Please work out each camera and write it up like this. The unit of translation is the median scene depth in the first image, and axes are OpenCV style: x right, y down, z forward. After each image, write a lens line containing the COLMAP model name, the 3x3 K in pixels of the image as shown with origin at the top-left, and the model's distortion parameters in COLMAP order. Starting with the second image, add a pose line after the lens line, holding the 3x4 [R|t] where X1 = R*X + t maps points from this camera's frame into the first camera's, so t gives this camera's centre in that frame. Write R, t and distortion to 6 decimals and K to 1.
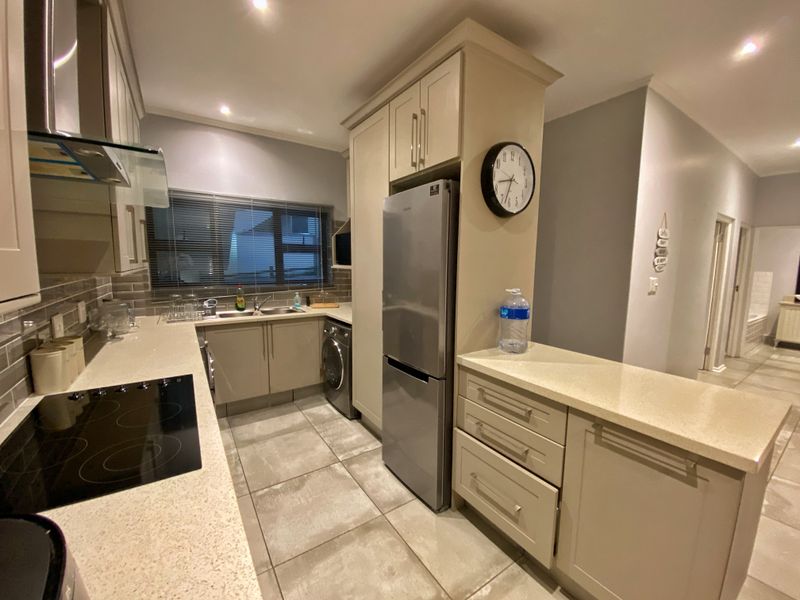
lens RADIAL K [[320.7, 0, 399.0], [0, 320.7, 301.7], [0, 0, 1]] dist [-0.010215, -0.003248]
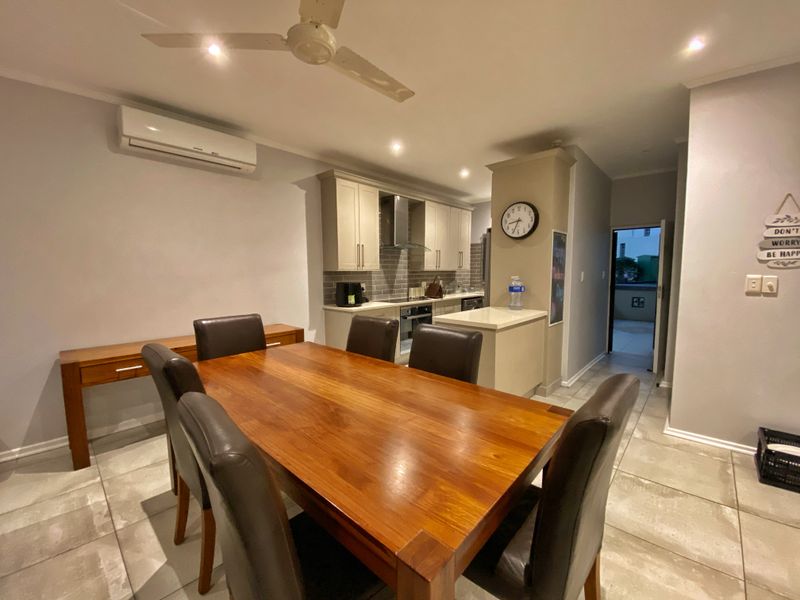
lens RADIAL K [[320.7, 0, 400.5], [0, 320.7, 299.9], [0, 0, 1]] dist [-0.010215, -0.003248]
pose [[0.245390, 0.078087, -0.966274, 1.244885], [-0.115526, 0.992003, 0.050828, 0.050612], [0.962516, 0.099157, 0.252448, -0.090466]]
